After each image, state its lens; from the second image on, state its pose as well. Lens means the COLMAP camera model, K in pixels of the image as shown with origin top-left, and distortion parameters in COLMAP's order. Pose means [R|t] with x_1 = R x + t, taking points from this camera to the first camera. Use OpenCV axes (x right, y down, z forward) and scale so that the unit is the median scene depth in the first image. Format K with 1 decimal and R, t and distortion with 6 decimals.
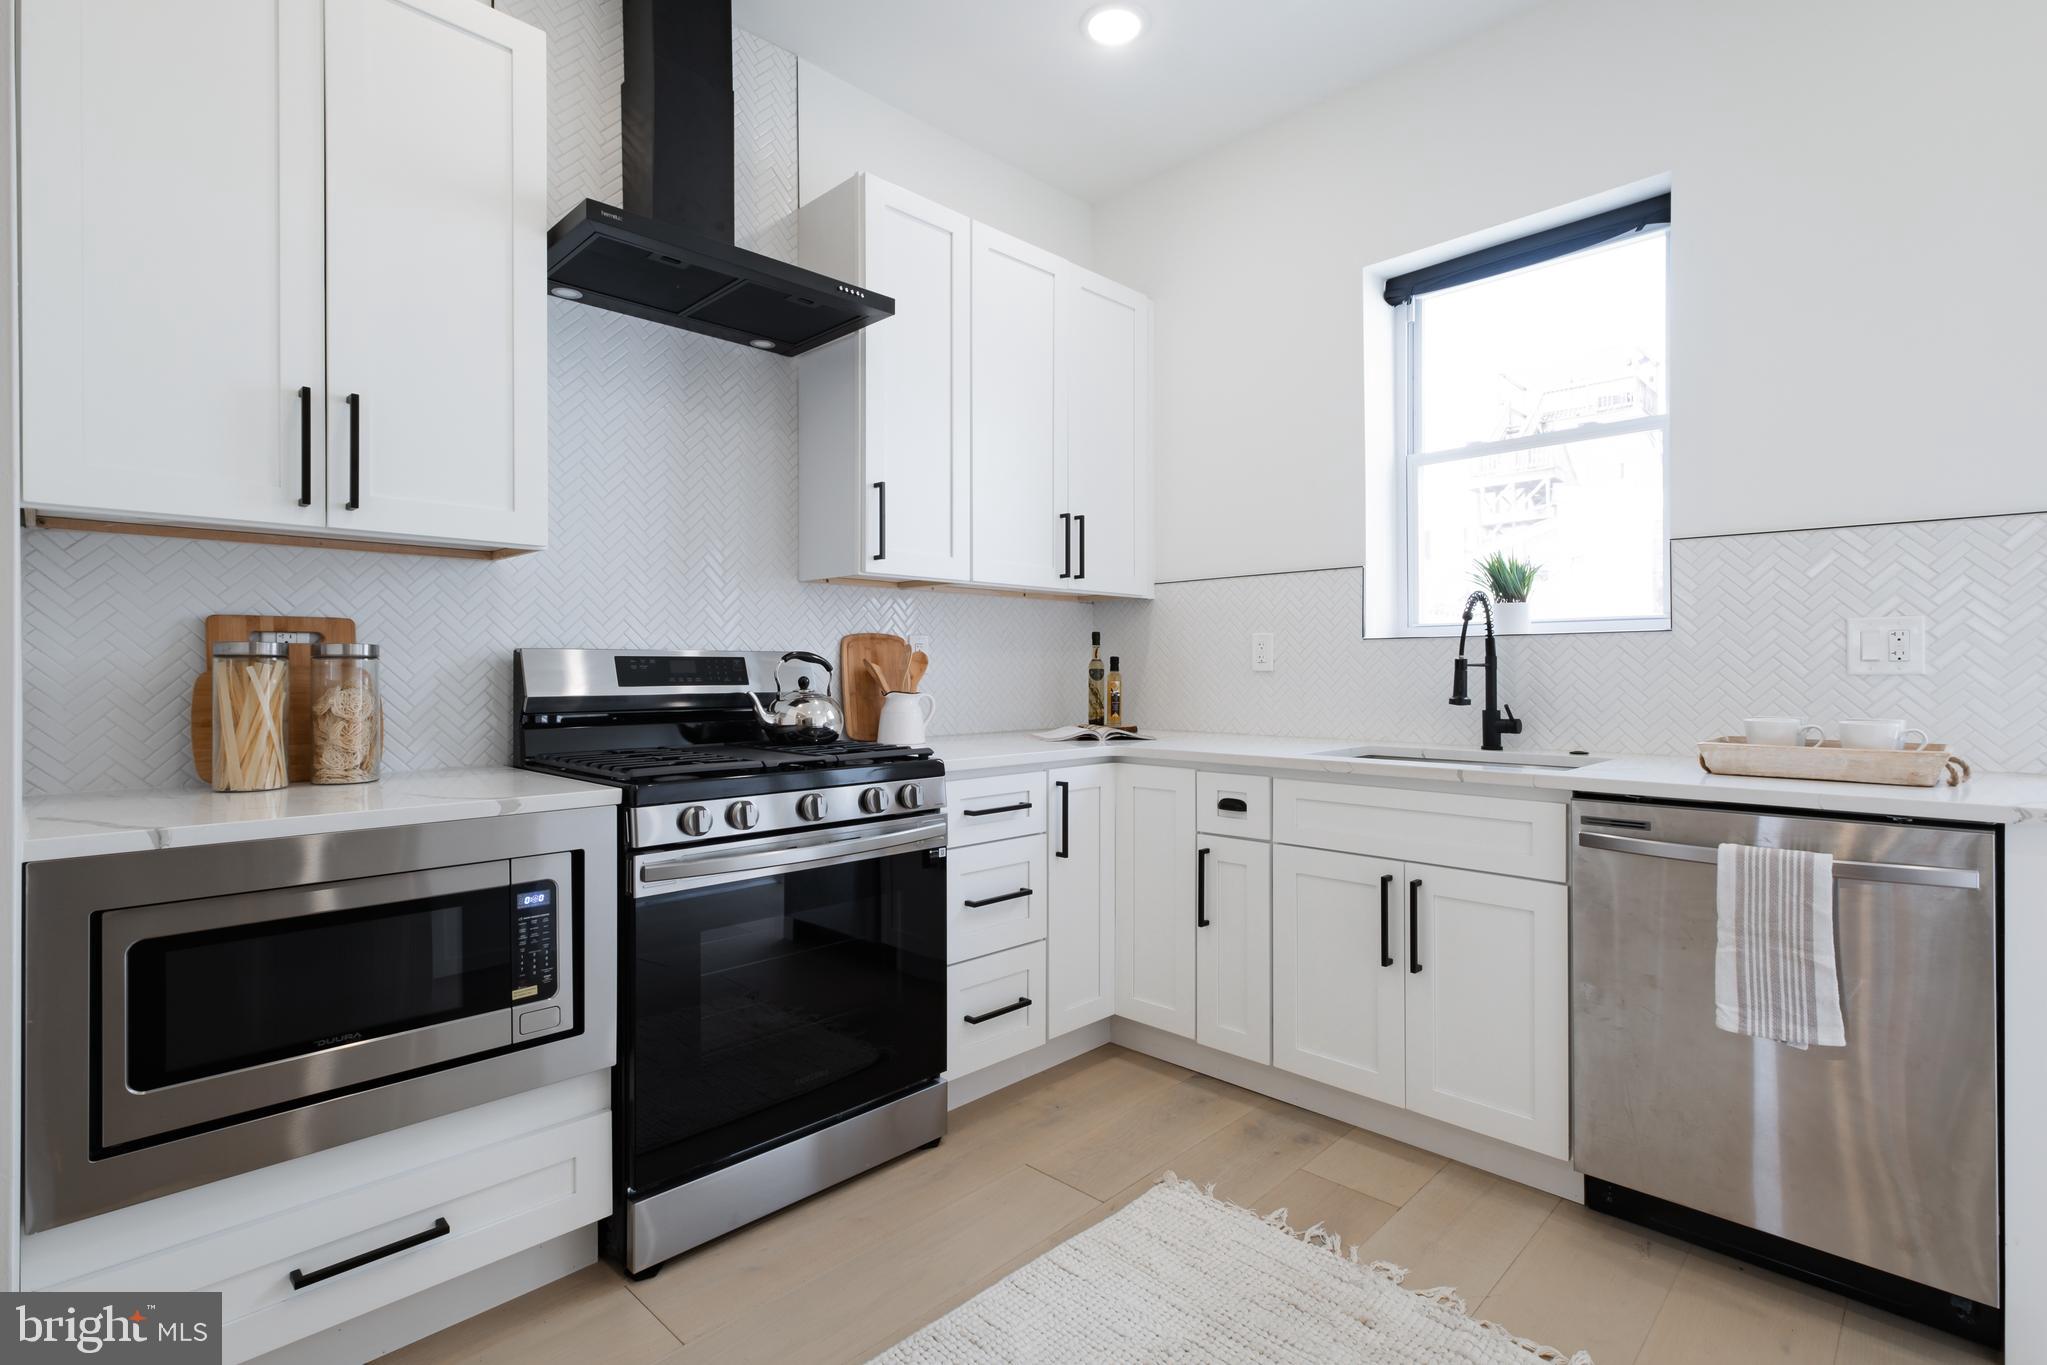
lens RADIAL K [[977.3, 0, 1037.1], [0, 977.3, 671.5], [0, 0, 1]] dist [0.016656, 0.000262]
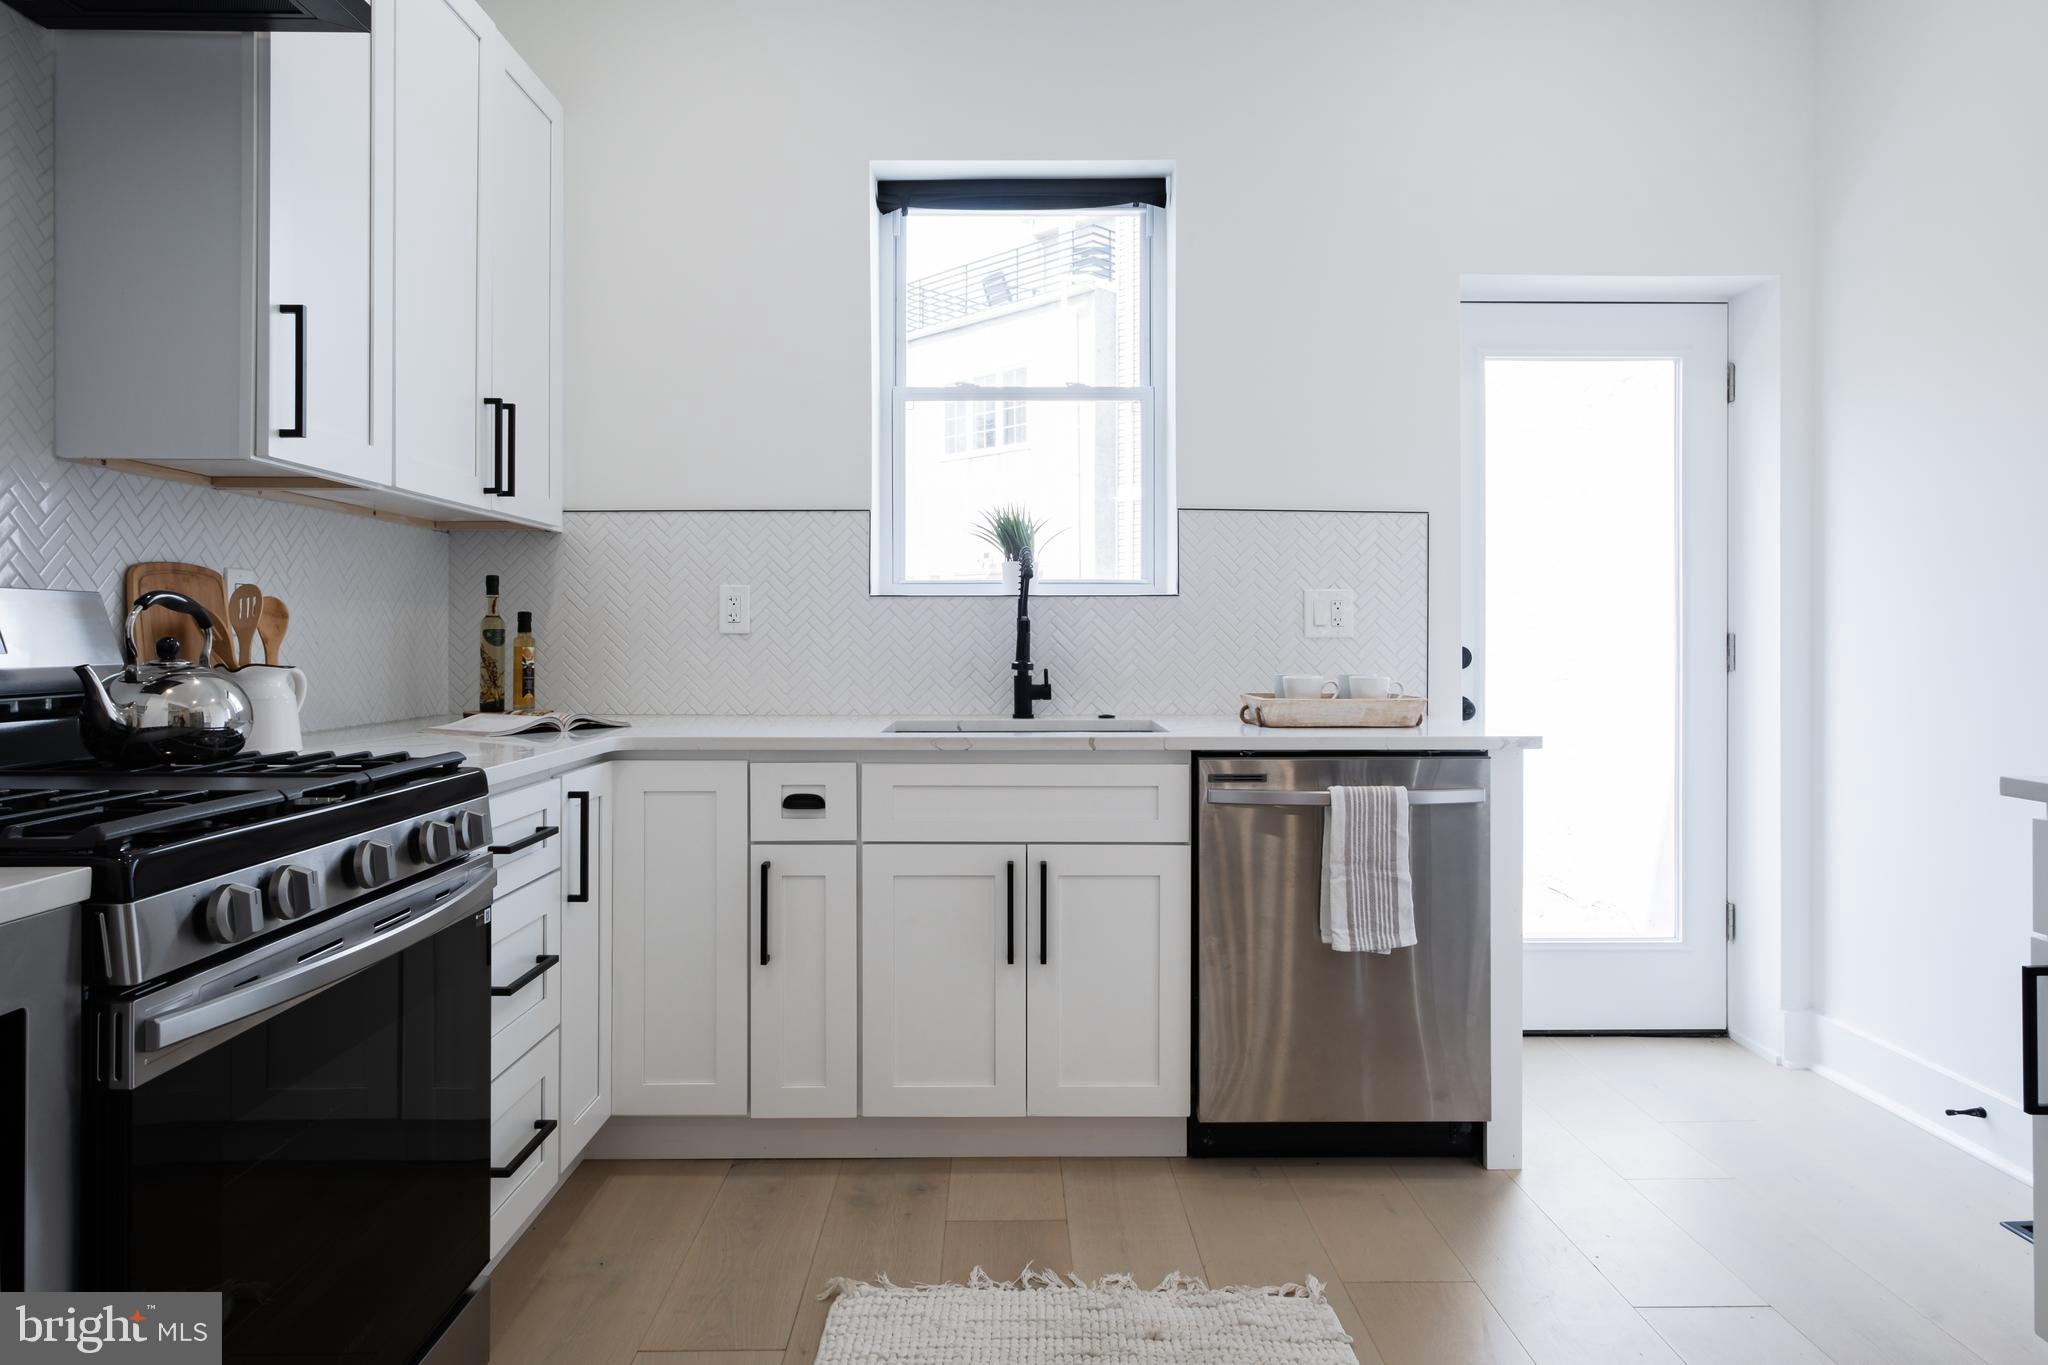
lens RADIAL K [[1218.0, 0, 1021.9], [0, 1218.0, 636.2], [0, 0, 1]] dist [0.013754, 0.000778]
pose [[0.712129, 0.003054, 0.702042, -0.373010], [-0.001577, 0.999995, -0.002750, 0.005255], [-0.702047, 0.000851, 0.712130, 0.180350]]
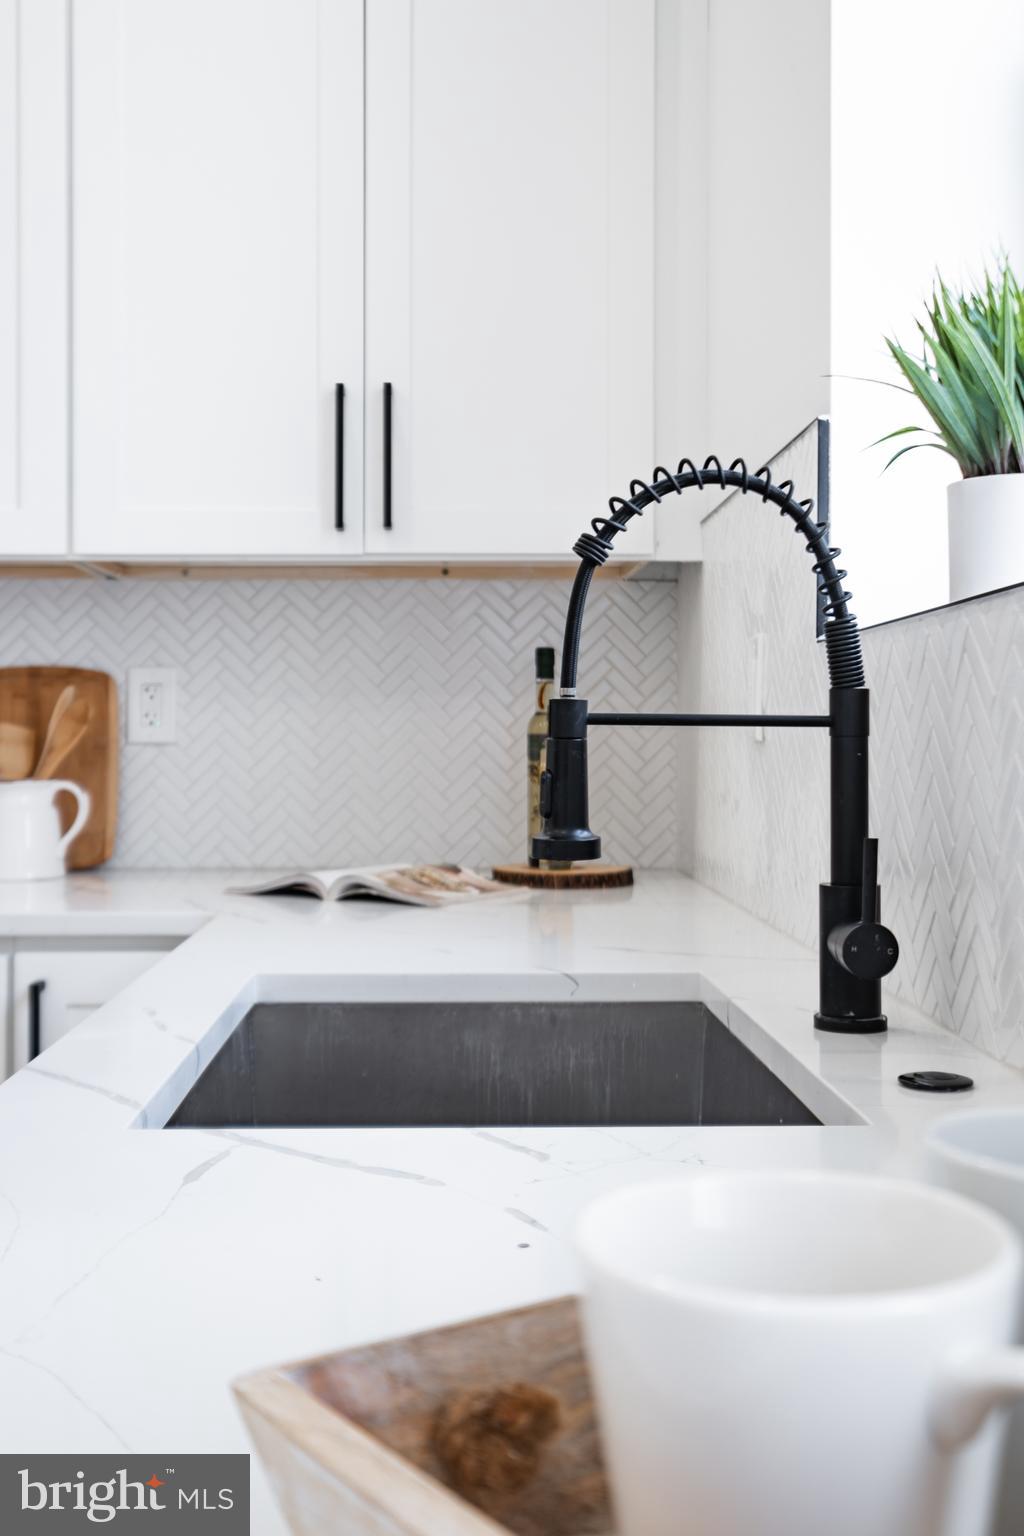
lens RADIAL K [[1681.2, 0, 509.5], [0, 1681.2, 763.7], [0, 0, 1]] dist [-0.101966, 0.004073]
pose [[0.724423, 0.009051, -0.689296, 0.748361], [-0.002041, 0.999938, 0.010984, 0.003424], [0.689352, -0.006550, 0.724397, 0.617124]]
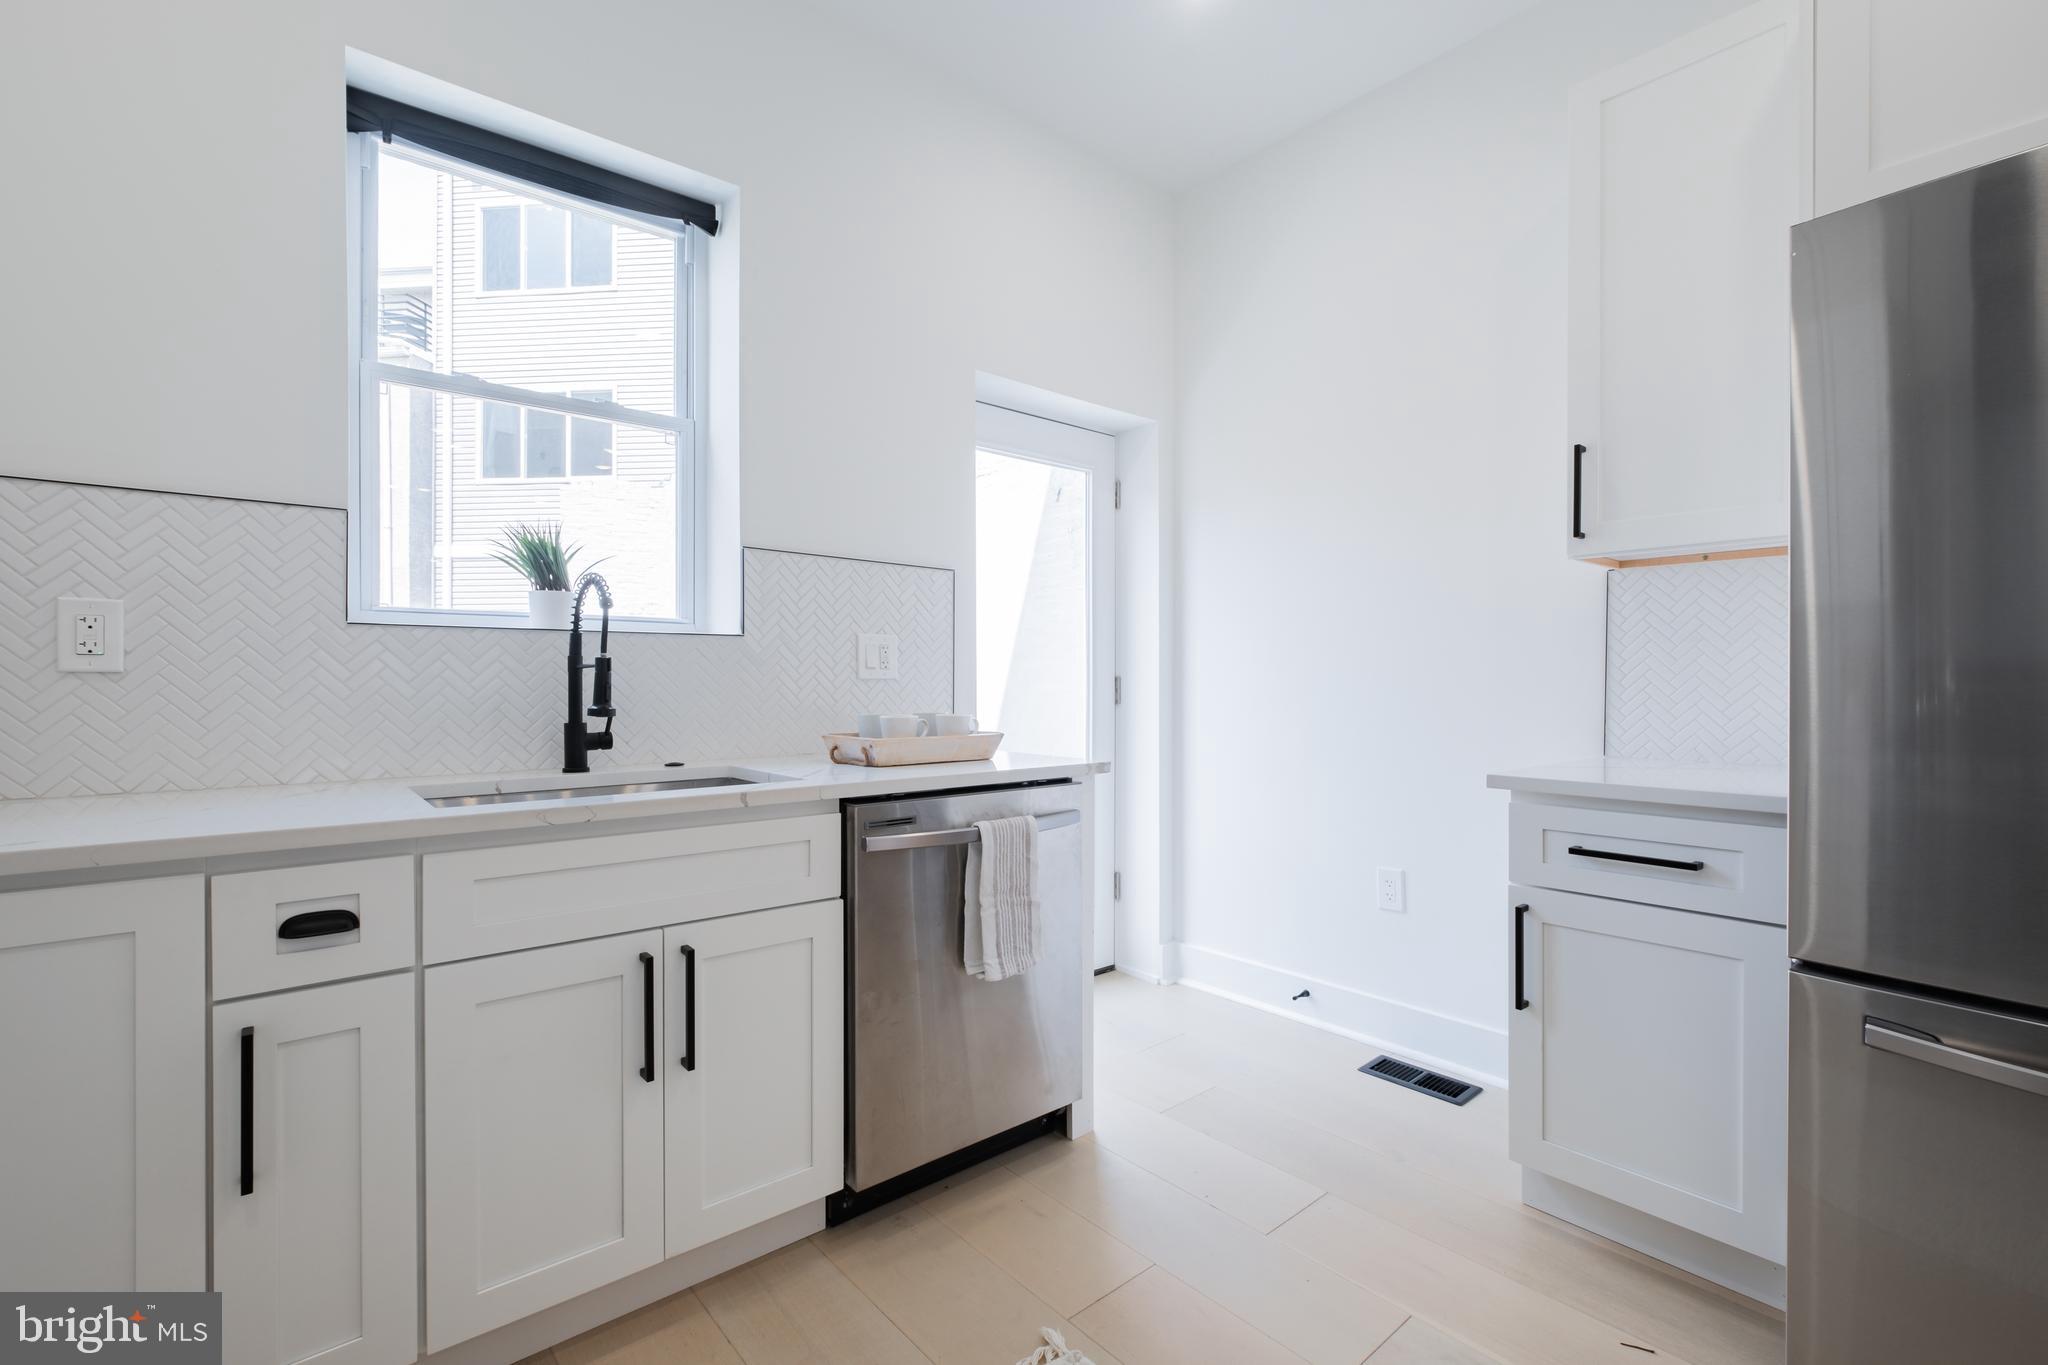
lens RADIAL K [[896.1, 0, 1017.8], [0, 896.1, 684.6], [0, 0, 1]] dist [-0.000730, -0.000050]
pose [[0.106029, 0.000575, 0.994363, -0.240677], [0.001826, 0.999998, -0.000773, 0.009922], [-0.994361, 0.001898, 0.106028, 0.590453]]
